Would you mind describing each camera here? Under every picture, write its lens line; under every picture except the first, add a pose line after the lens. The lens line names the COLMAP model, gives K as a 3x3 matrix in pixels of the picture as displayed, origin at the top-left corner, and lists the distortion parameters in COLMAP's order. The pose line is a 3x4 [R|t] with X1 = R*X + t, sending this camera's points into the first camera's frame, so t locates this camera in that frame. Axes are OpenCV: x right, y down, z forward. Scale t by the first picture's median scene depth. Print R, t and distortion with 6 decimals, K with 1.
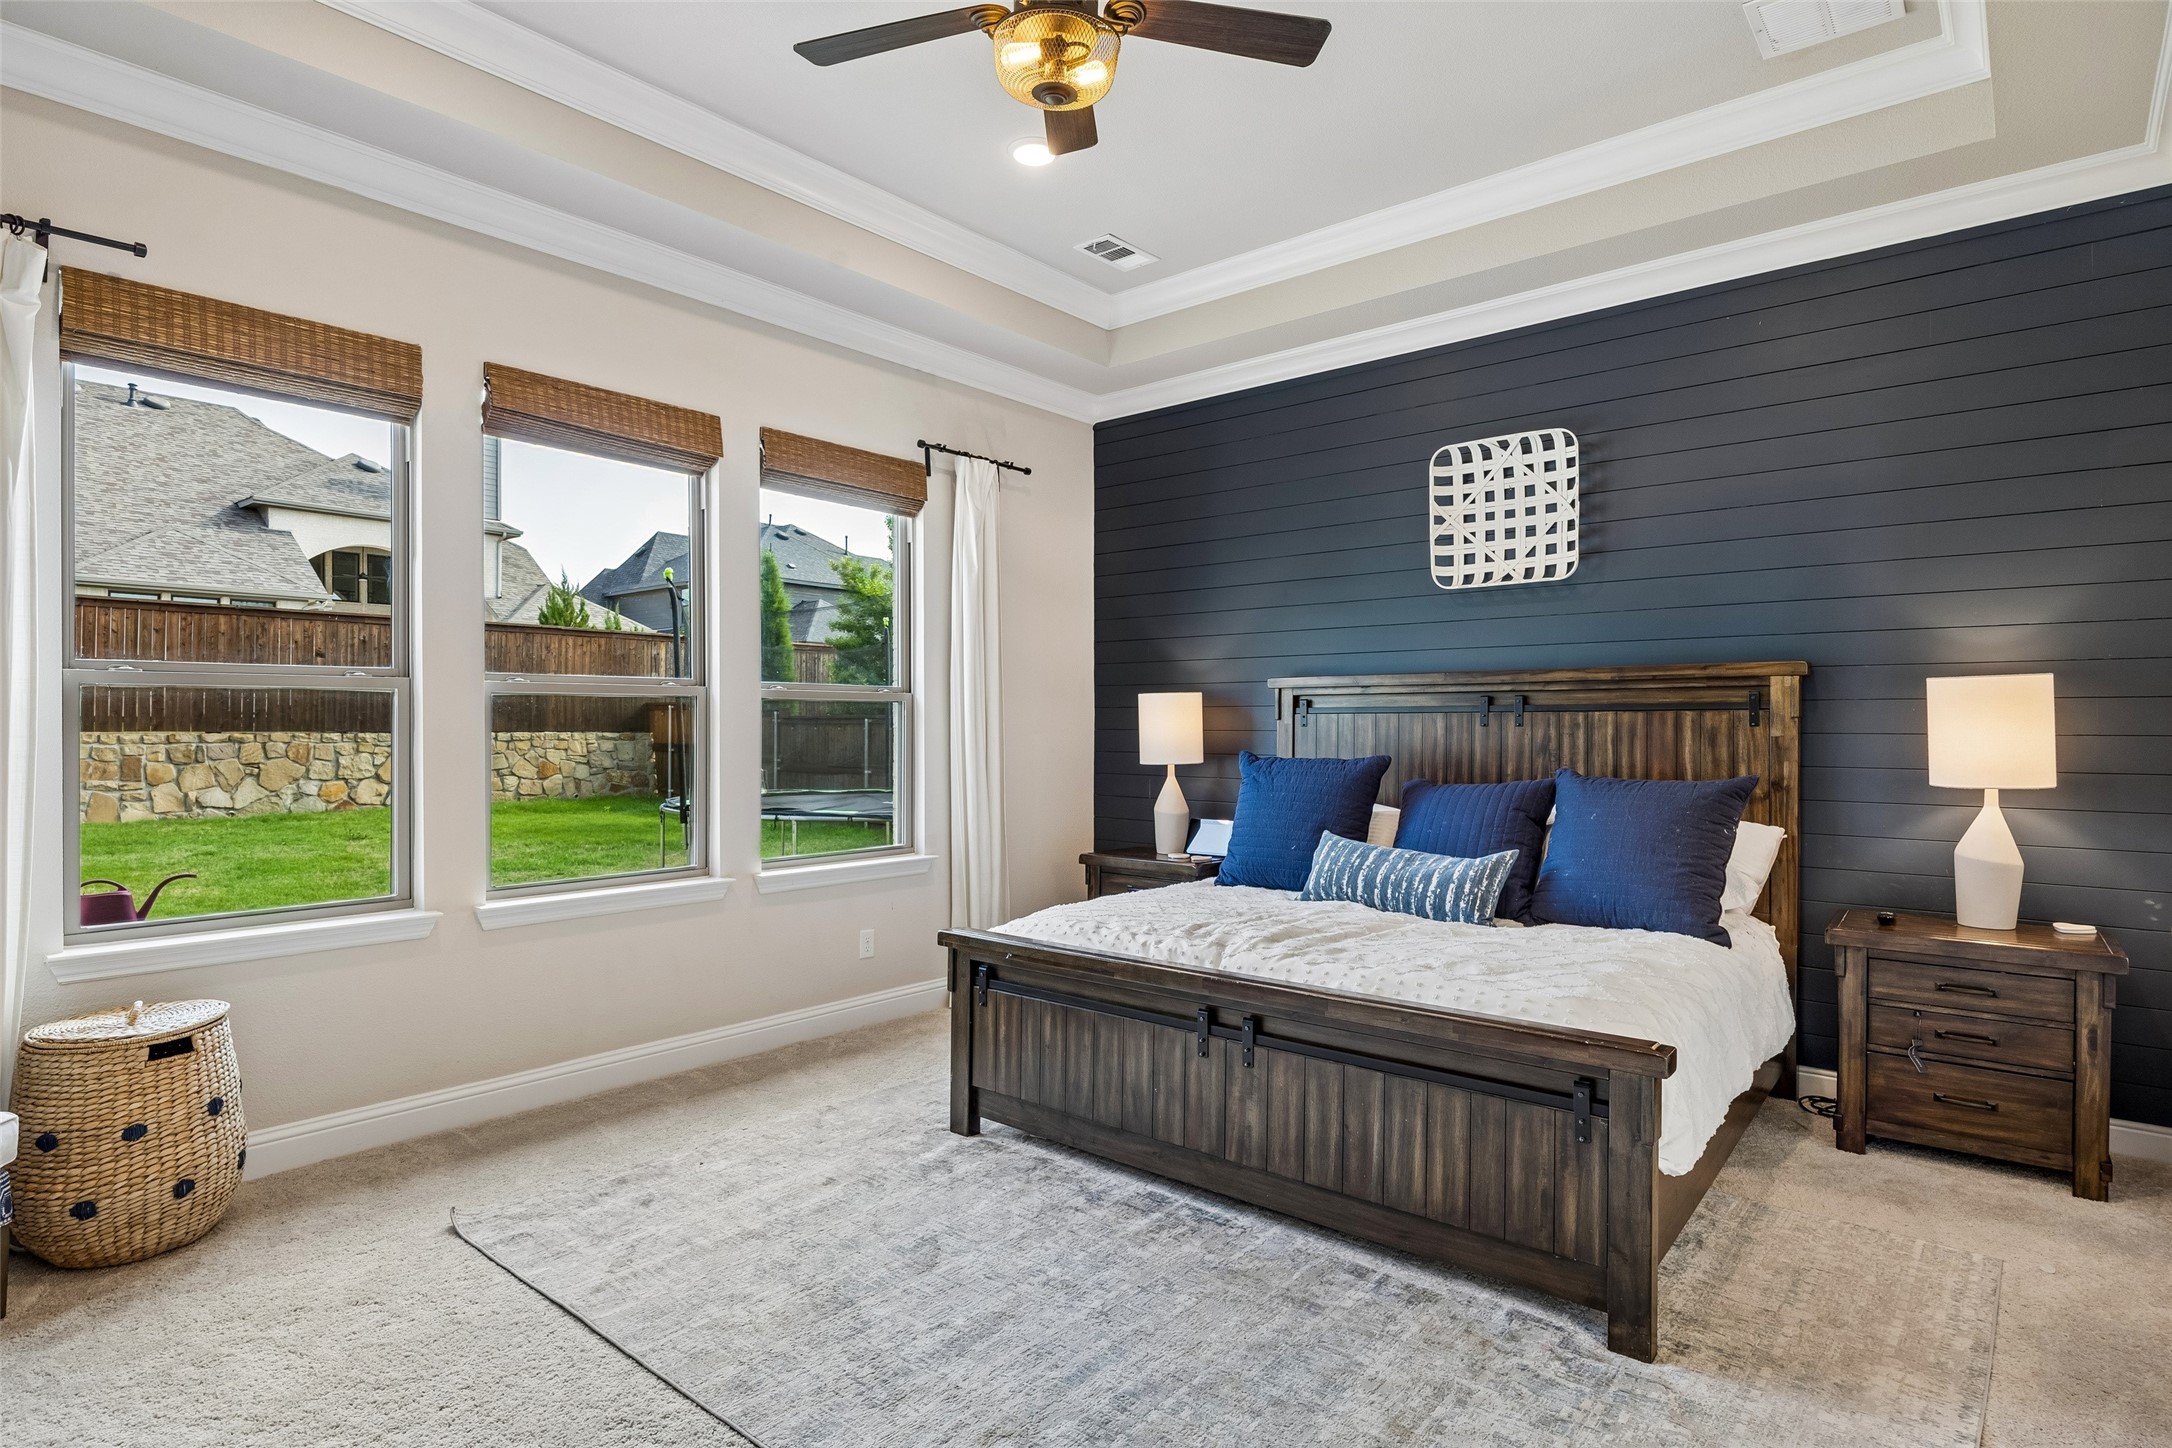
lens RADIAL K [[1162.0, 0, 1087.0], [0, 1162.0, 725.2], [0, 0, 1]] dist [-0.005505, -0.001633]
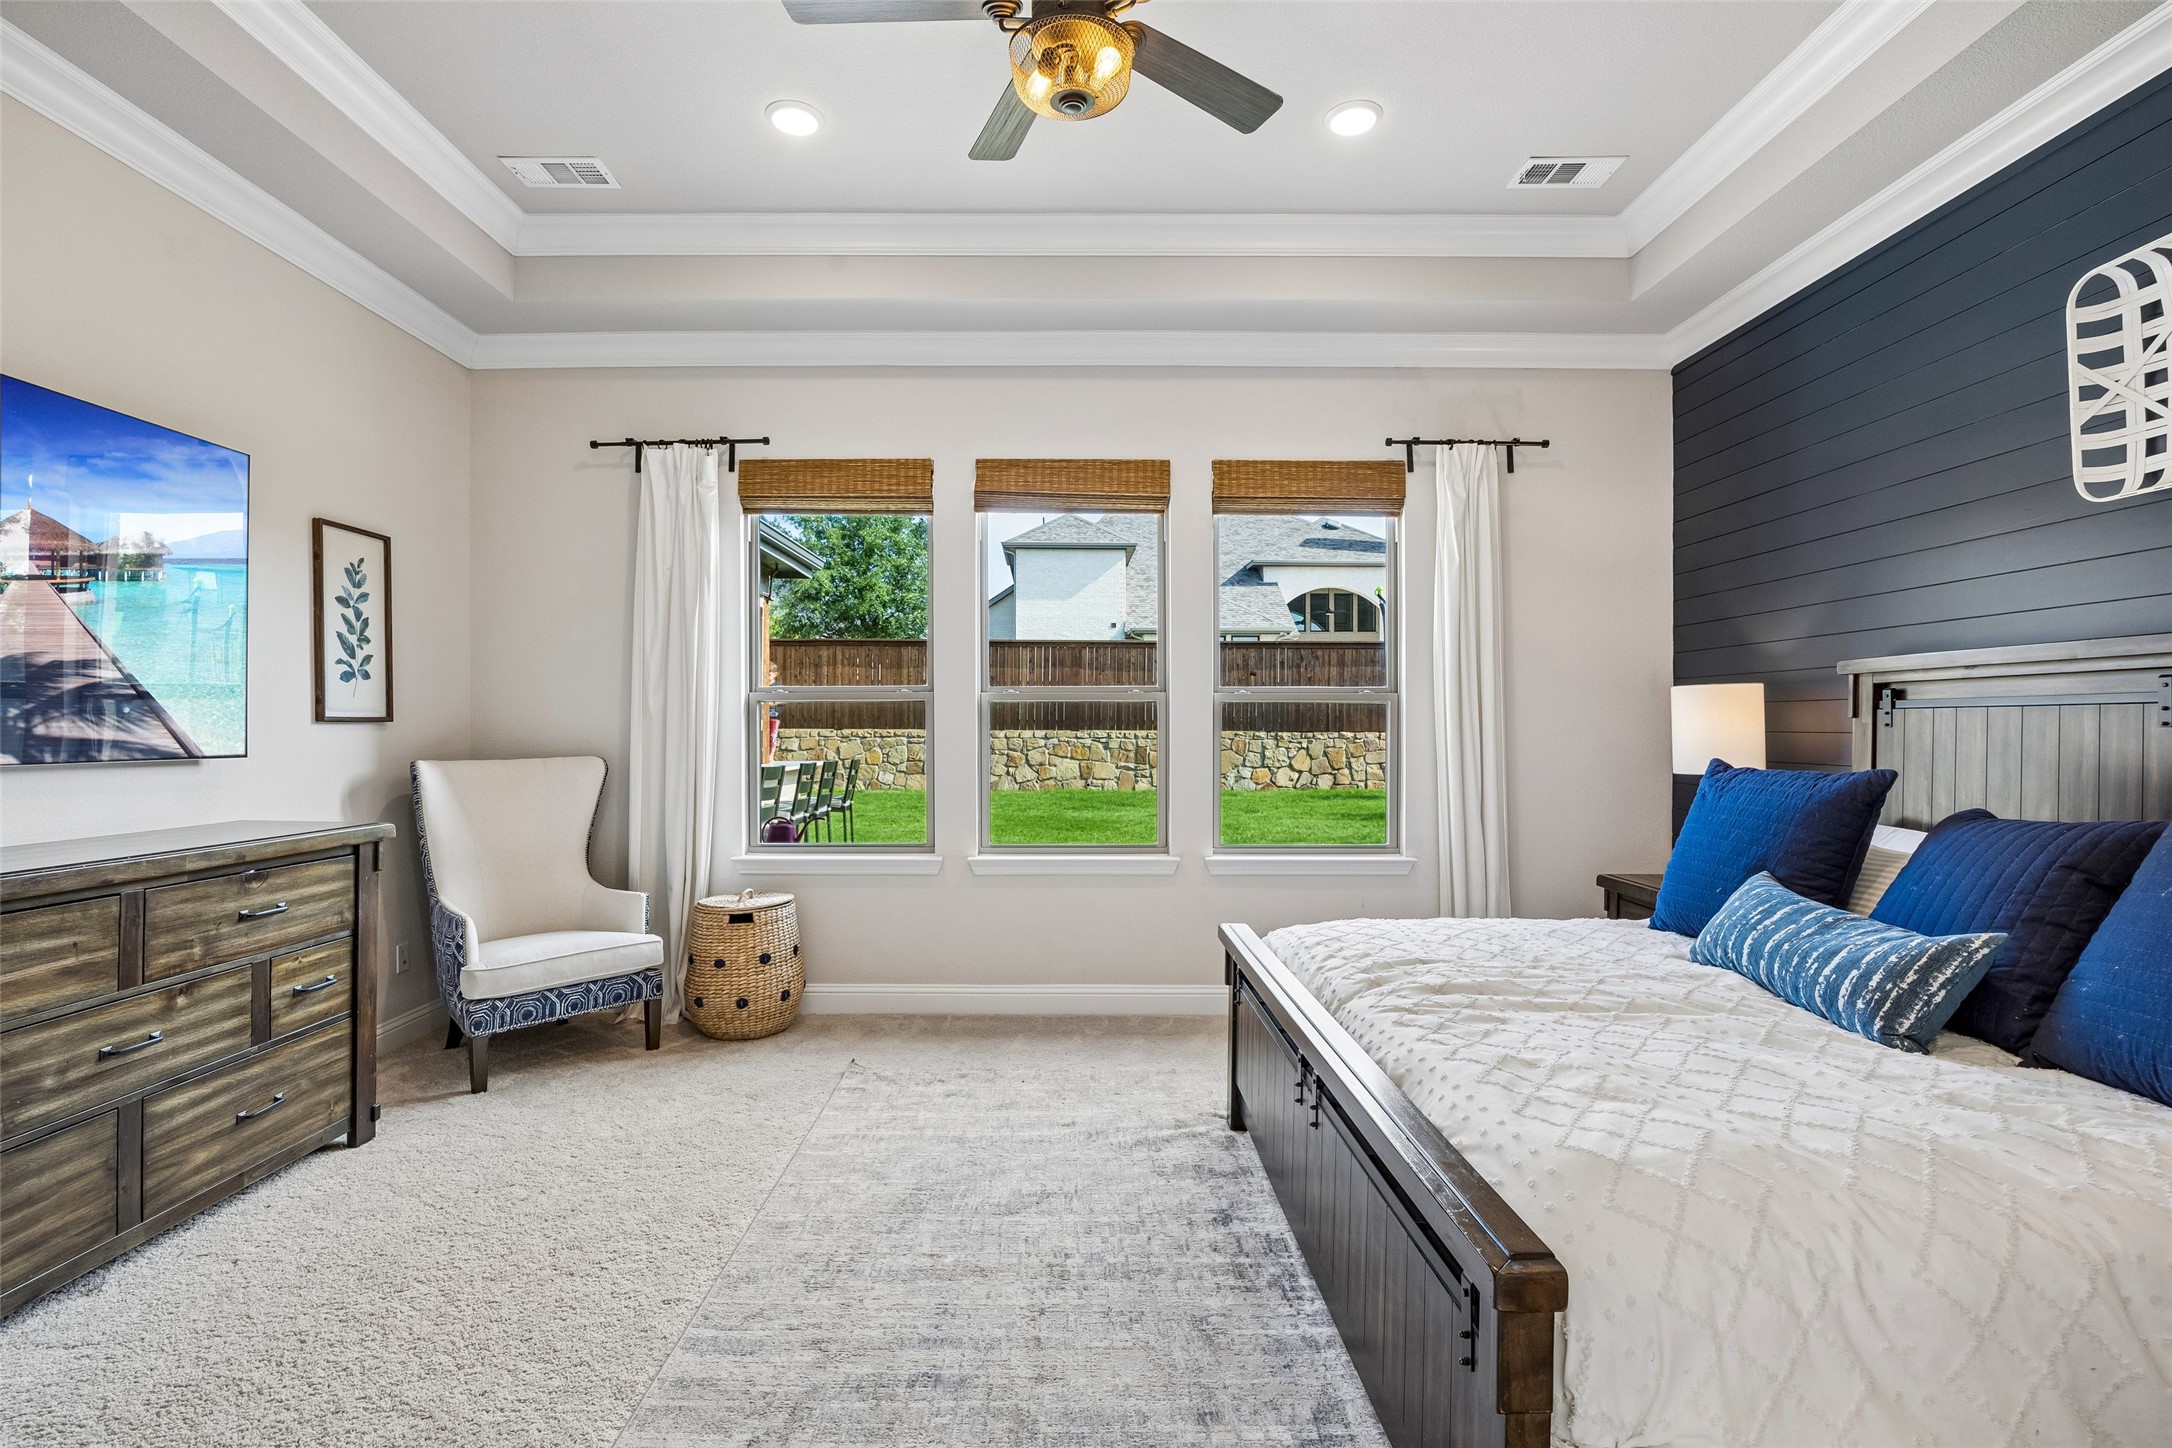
lens RADIAL K [[1033.0, 0, 1084.3], [0, 1033.0, 729.1], [0, 0, 1]] dist [-0.009756, 0.000545]
pose [[0.640060, 0.002361, -0.768322, 0.381461], [-0.000850, 0.999997, 0.002365, 0.001360], [0.768325, -0.000861, 0.640060, 0.243827]]
